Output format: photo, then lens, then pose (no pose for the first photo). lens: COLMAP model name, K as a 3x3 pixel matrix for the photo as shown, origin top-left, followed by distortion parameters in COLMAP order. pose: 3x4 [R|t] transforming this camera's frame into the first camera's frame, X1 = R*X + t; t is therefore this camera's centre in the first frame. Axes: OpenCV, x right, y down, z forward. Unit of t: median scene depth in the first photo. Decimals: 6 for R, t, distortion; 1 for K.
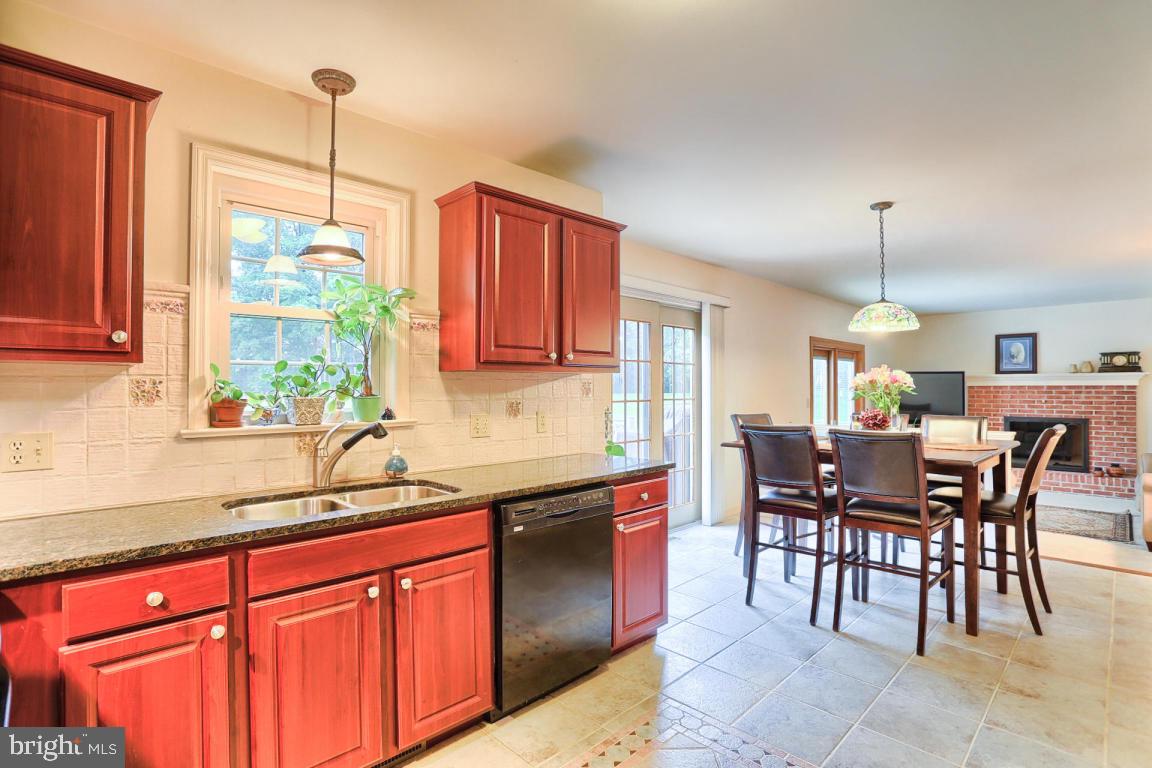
lens RADIAL K [[552.6, 0, 570.9], [0, 552.6, 383.1], [0, 0, 1]] dist [-0.059036, 0.018814]
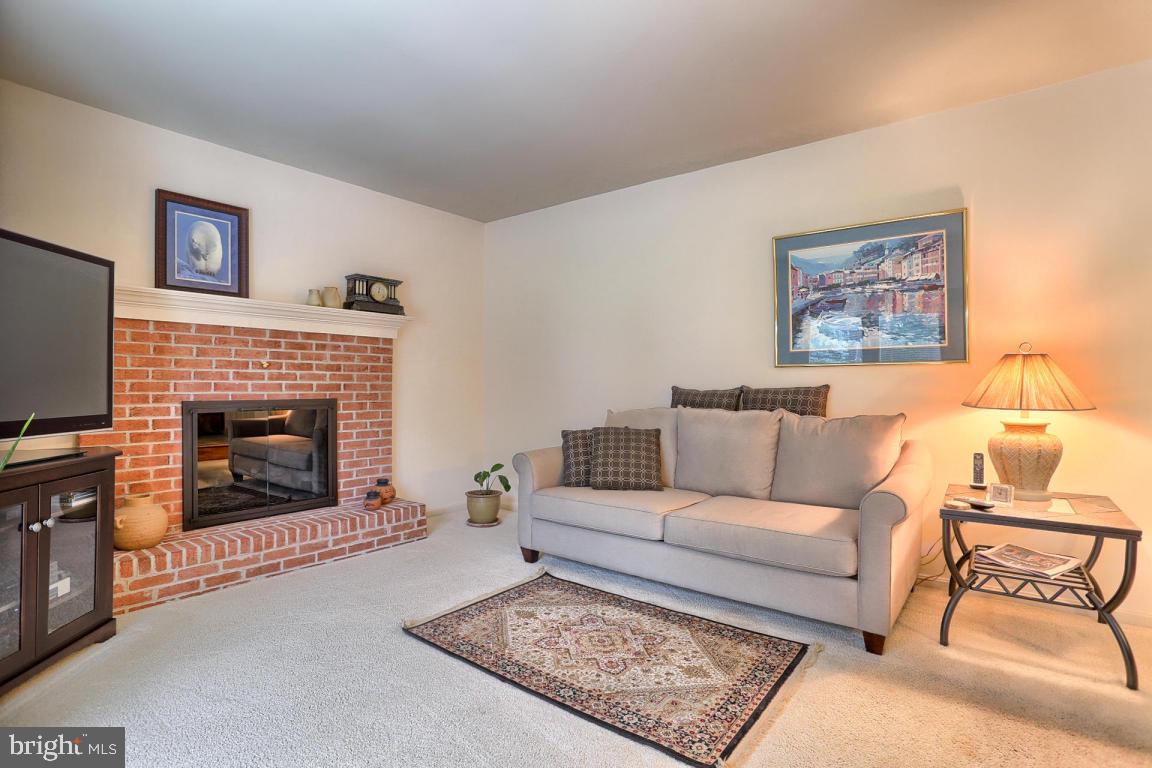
lens RADIAL K [[562.3, 0, 573.0], [0, 562.3, 383.5], [0, 0, 1]] dist [-0.073425, 0.029454]
pose [[-0.141284, 0.005599, 0.989953, 0.430230], [-0.010309, 0.999921, -0.007127, 0.055551], [-0.989915, -0.011213, -0.141215, 0.881889]]
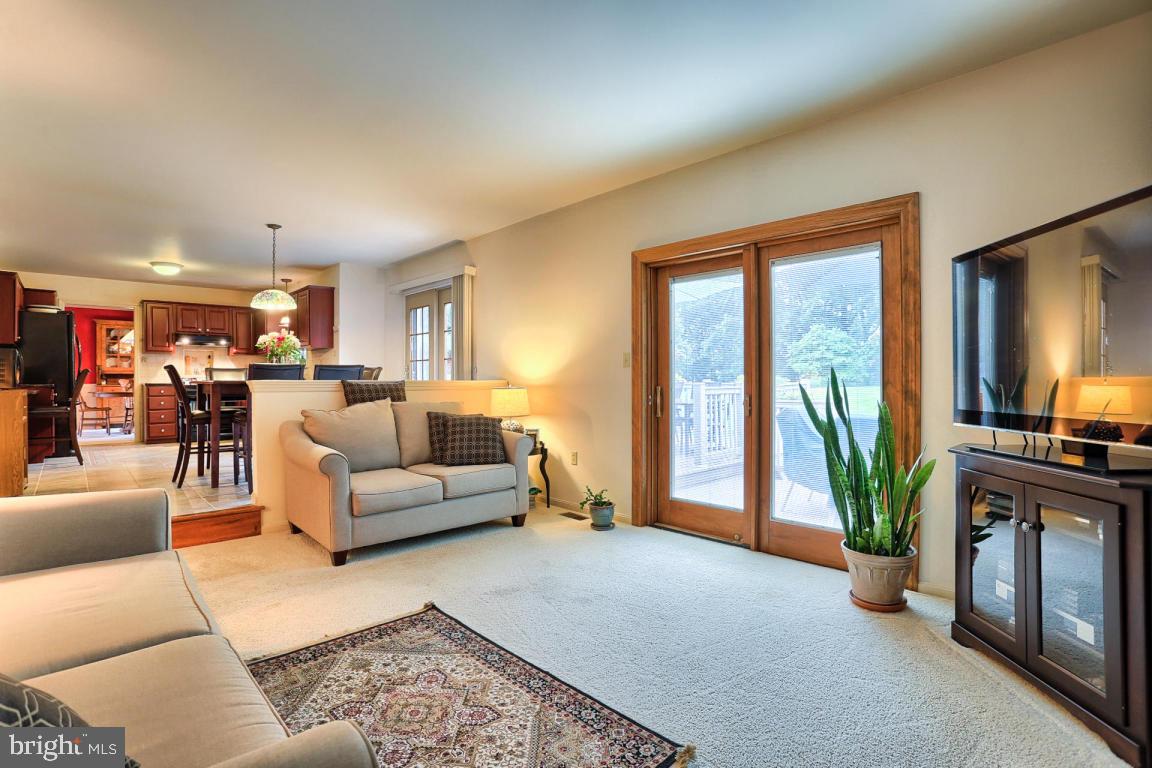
lens RADIAL K [[562.3, 0, 573.0], [0, 562.3, 383.5], [0, 0, 1]] dist [-0.073425, 0.029454]
pose [[-0.013256, 0.008370, -0.999877, 1.017242], [0.011251, 0.999903, 0.008221, 0.054013], [0.999849, -0.011141, -0.013349, 0.894894]]
